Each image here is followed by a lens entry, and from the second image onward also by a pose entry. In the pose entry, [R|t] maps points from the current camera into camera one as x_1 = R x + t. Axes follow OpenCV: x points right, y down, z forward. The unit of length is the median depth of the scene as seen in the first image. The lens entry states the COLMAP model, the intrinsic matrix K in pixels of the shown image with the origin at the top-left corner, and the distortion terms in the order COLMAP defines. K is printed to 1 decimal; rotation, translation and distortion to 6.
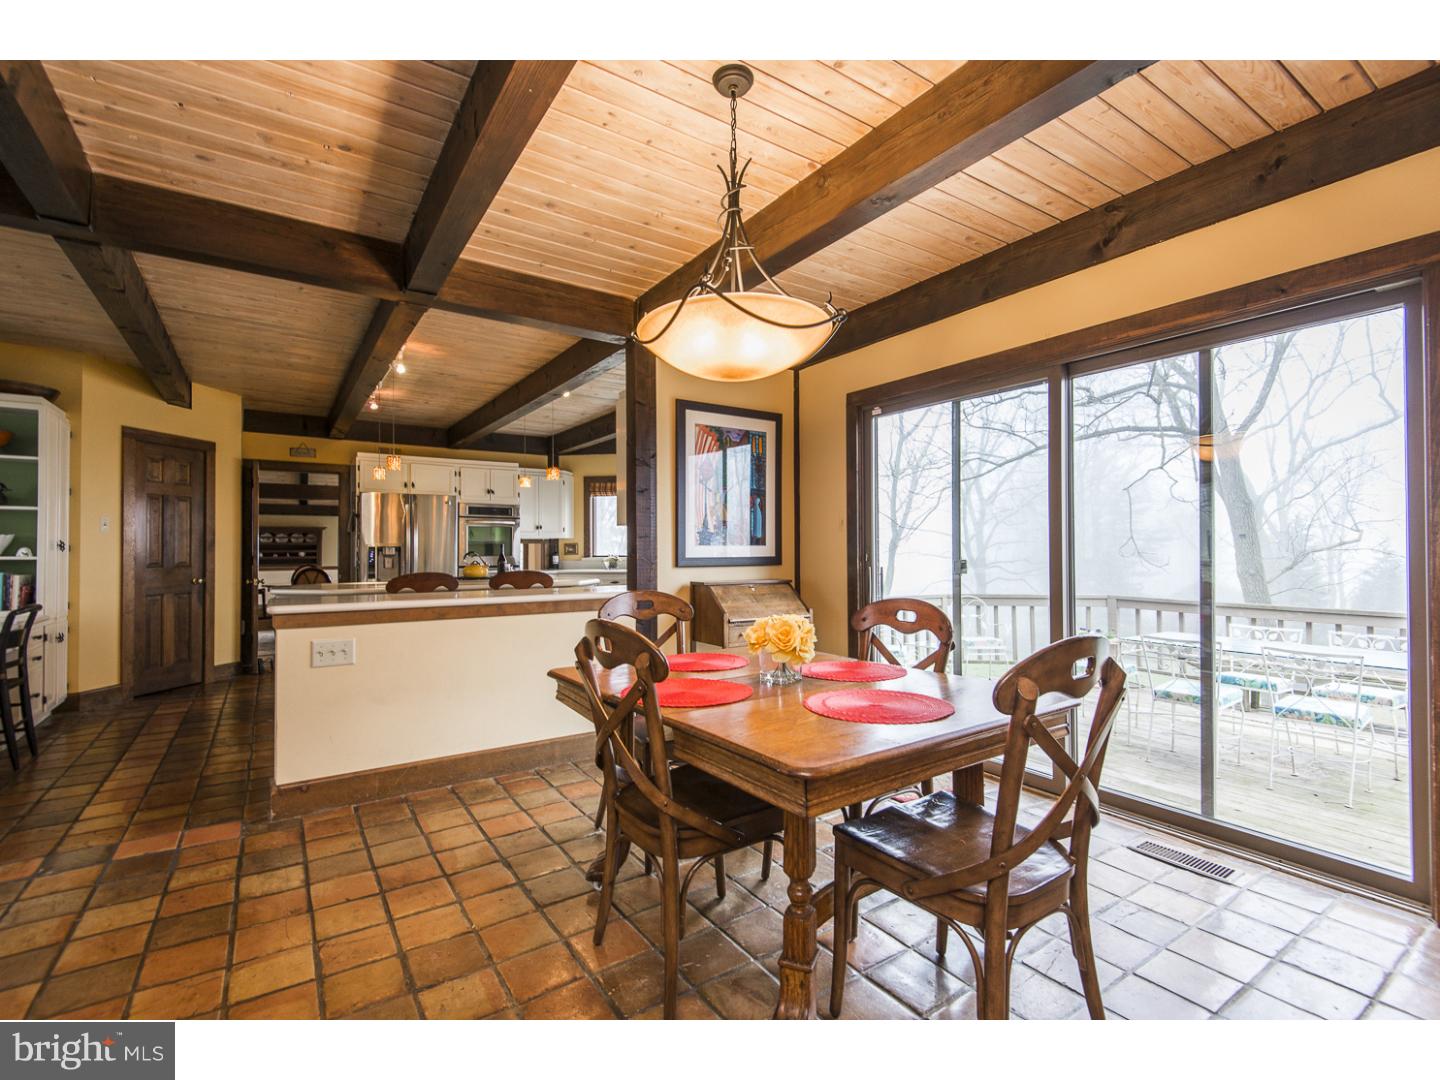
lens RADIAL K [[650.3, 0, 714.2], [0, 650.3, 541.3], [0, 0, 1]] dist [0.028053, -0.023874]
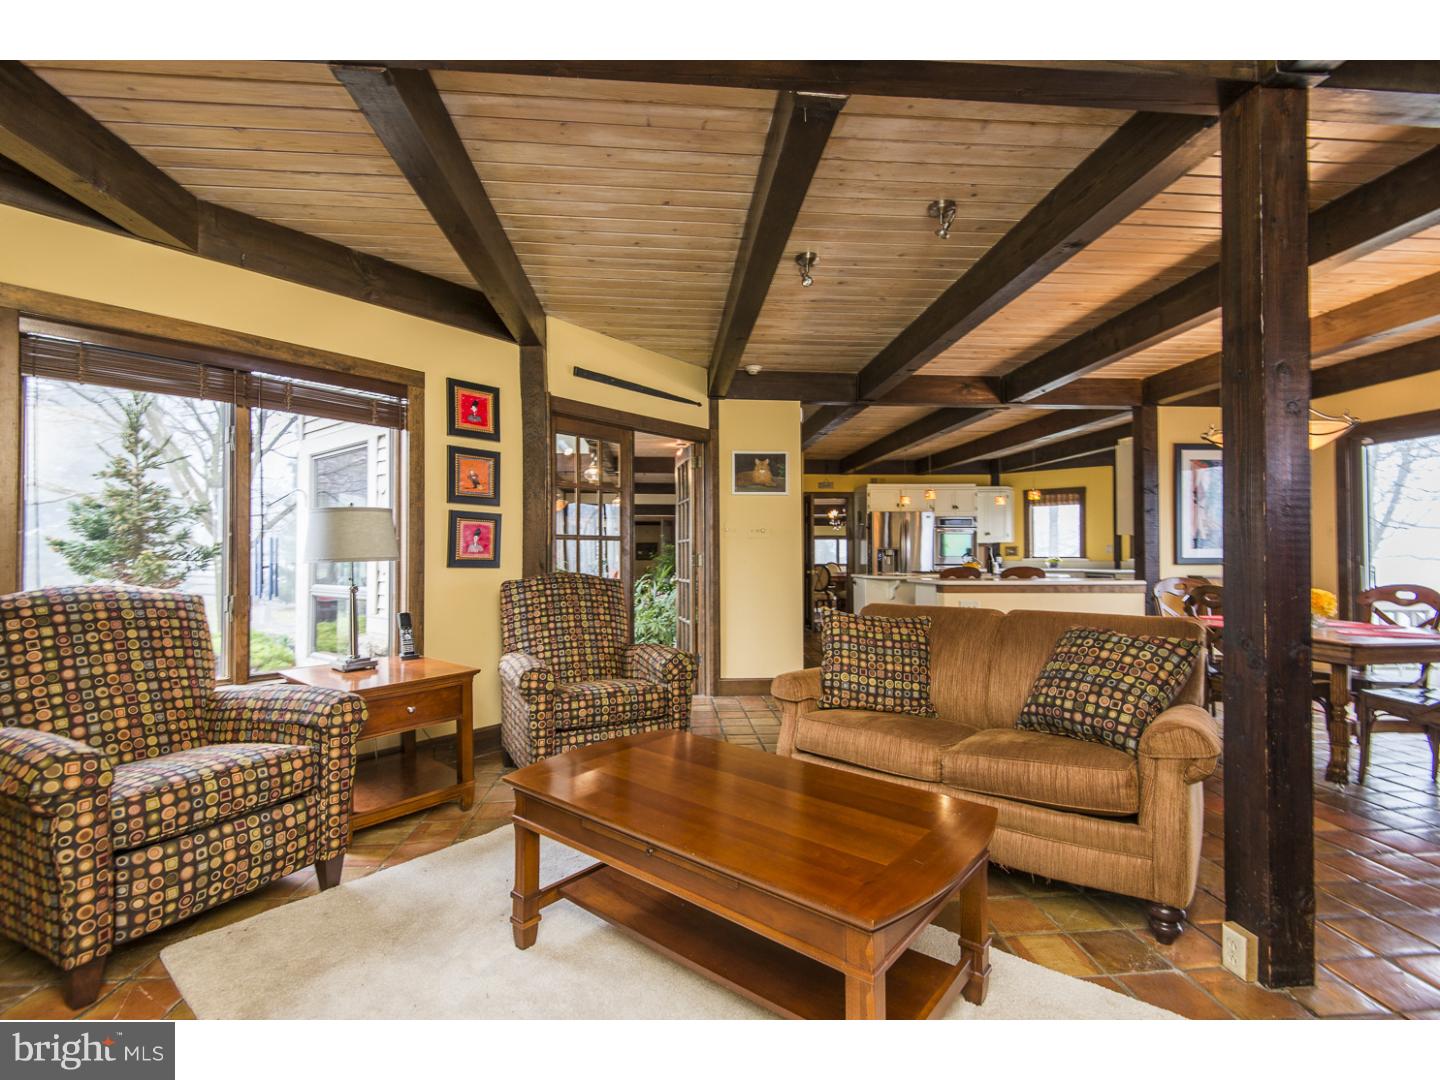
lens RADIAL K [[650.3, 0, 714.2], [0, 650.3, 541.3], [0, 0, 1]] dist [0.028053, -0.023874]
pose [[0.873867, -0.006563, -0.486121, -0.161955], [0.004909, 0.999977, -0.004675, -0.005419], [0.486140, 0.001699, 0.873879, -0.476317]]
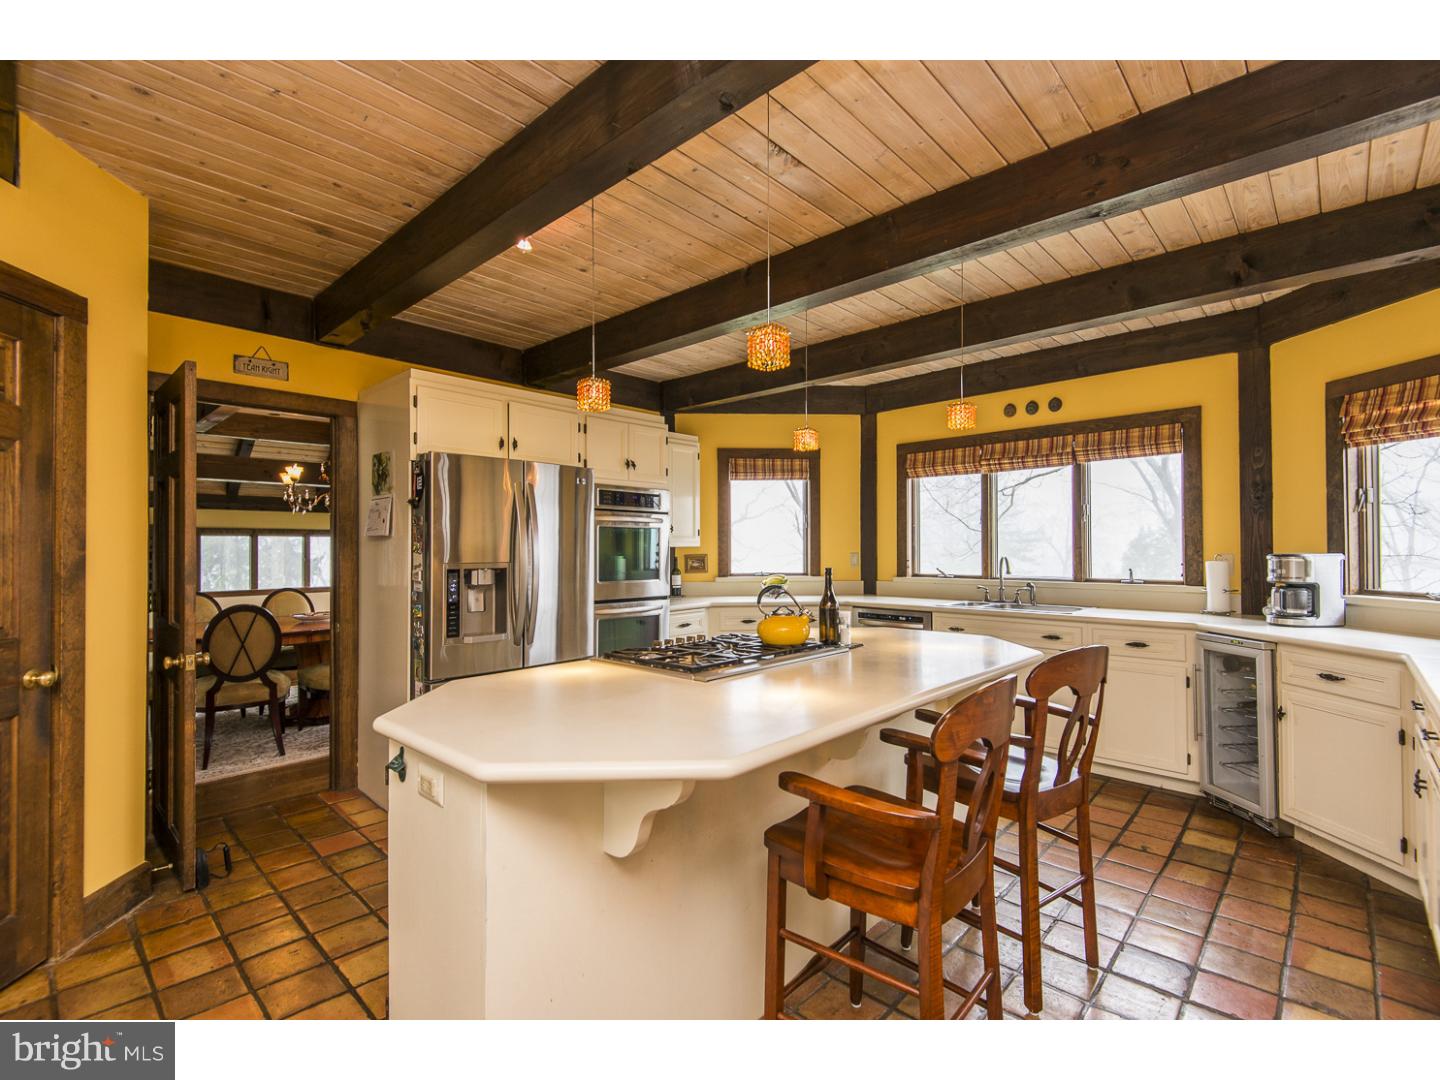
lens RADIAL K [[650.3, 0, 714.2], [0, 650.3, 541.3], [0, 0, 1]] dist [0.028053, -0.023874]
pose [[0.973843, 0.004324, 0.227179, -0.496677], [-0.004560, 0.999989, 0.000512, -0.014351], [-0.227175, -0.001535, 0.973853, 0.557352]]
